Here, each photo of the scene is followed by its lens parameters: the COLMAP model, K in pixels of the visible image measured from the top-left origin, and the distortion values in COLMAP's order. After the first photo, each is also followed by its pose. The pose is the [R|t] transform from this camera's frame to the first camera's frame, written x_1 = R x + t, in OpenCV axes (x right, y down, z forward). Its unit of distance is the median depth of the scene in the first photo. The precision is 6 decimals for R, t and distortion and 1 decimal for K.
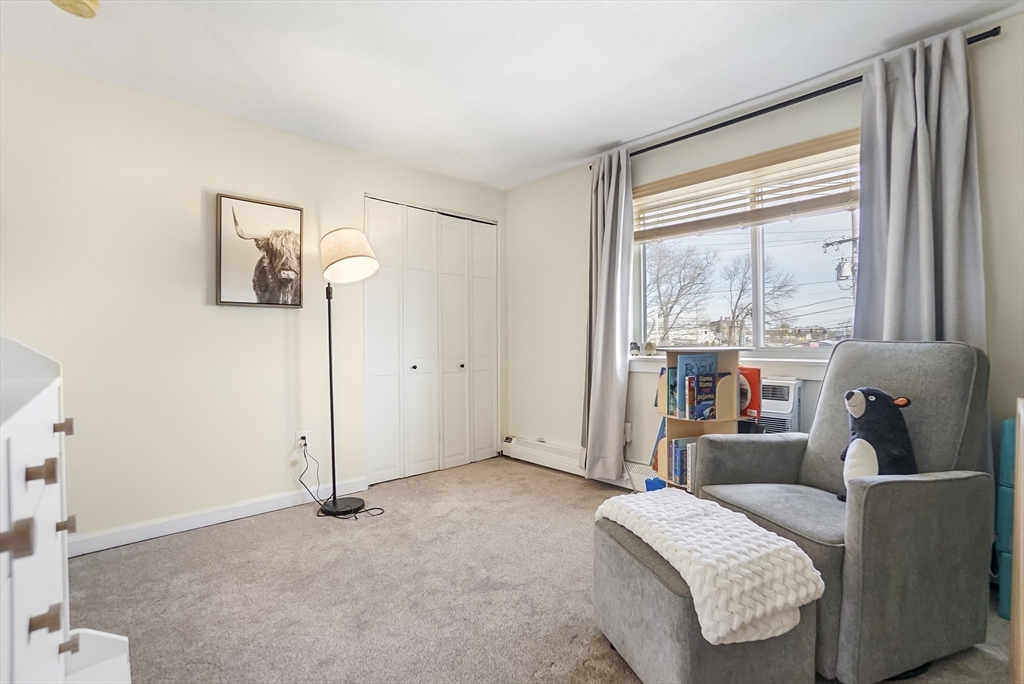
lens RADIAL K [[457.9, 0, 515.8], [0, 457.9, 339.0], [0, 0, 1]] dist [-0.004952, -0.000236]
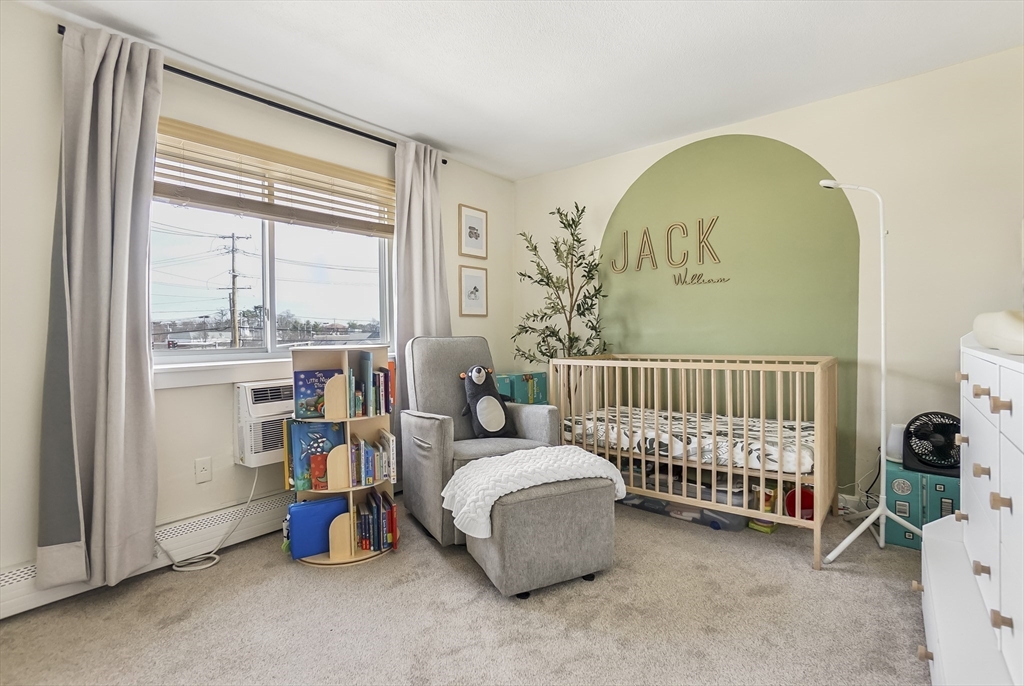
lens RADIAL K [[482.0, 0, 515.5], [0, 482.0, 337.4], [0, 0, 1]] dist [-0.026509, 0.000084]
pose [[-0.126117, -0.012415, 0.991938, -0.528661], [0.015188, 0.999780, 0.014444, -0.009377], [-0.991899, 0.016887, -0.125900, 0.613712]]
